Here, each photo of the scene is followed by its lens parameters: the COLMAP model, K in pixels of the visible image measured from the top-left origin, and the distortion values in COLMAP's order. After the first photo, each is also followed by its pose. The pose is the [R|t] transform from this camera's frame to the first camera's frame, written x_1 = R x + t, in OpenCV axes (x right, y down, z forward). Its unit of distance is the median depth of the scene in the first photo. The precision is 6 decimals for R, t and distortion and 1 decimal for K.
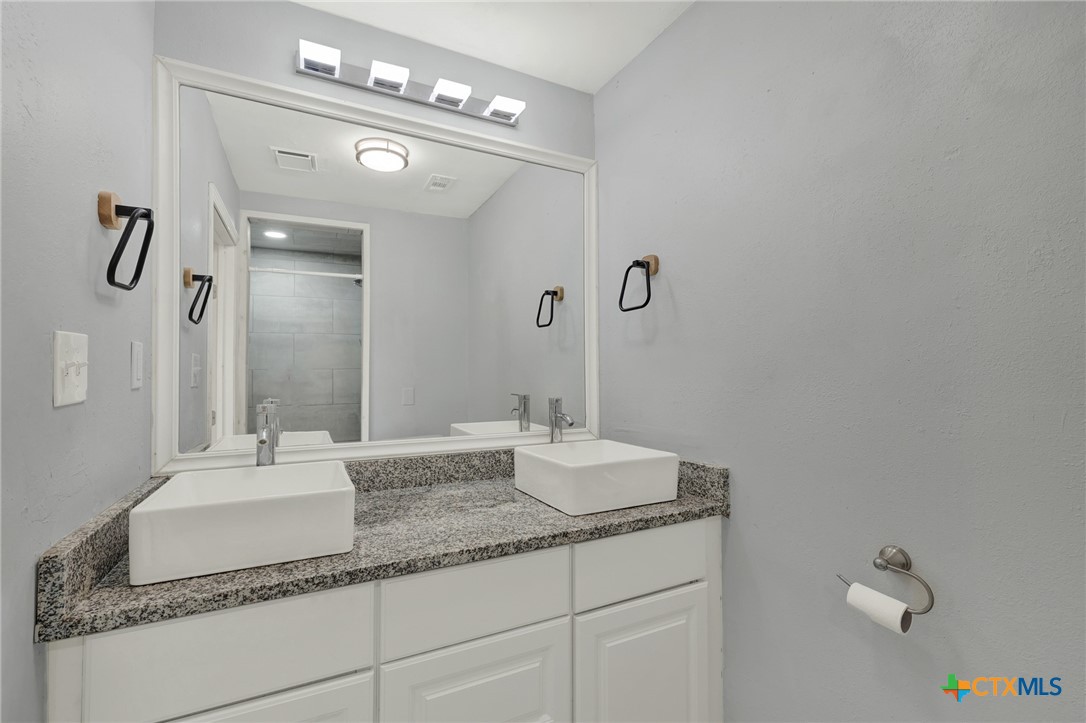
lens RADIAL K [[473.8, 0, 540.8], [0, 473.8, 367.0], [0, 0, 1]] dist [-0.002160, 0.000250]
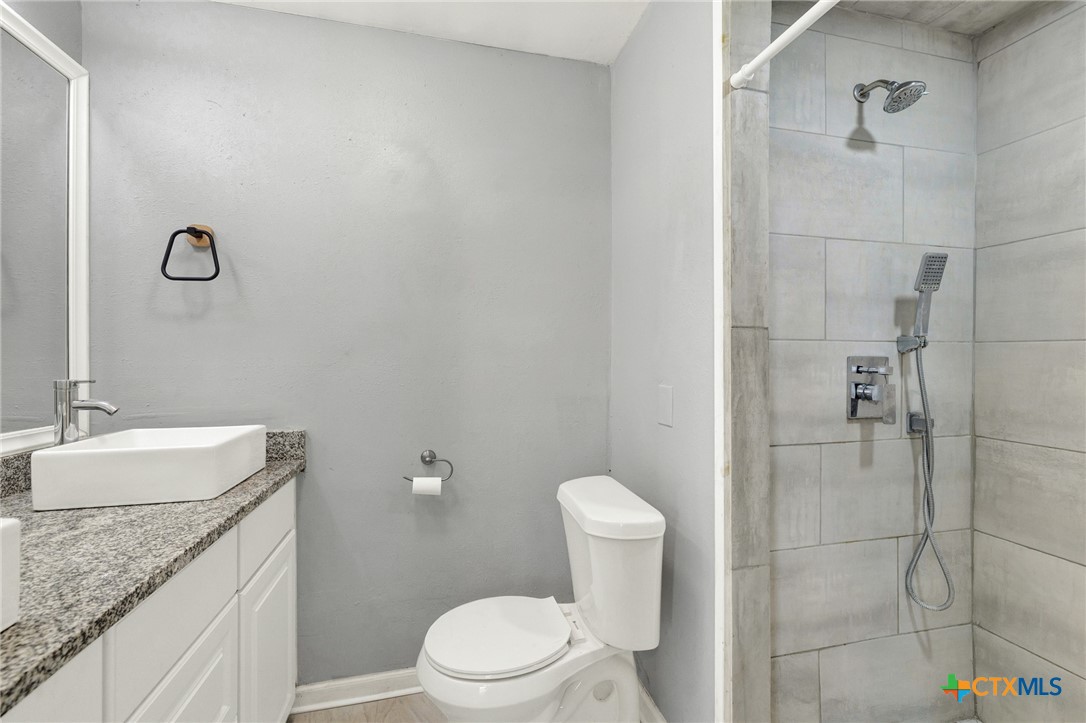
lens RADIAL K [[473.8, 0, 543.2], [0, 473.8, 359.9], [0, 0, 1]] dist [-0.002160, 0.000250]
pose [[0.224058, 0.004646, 0.974565, -0.668246], [-0.013372, 0.999909, -0.001693, 0.031760], [-0.974484, -0.012652, 0.224099, 0.153137]]
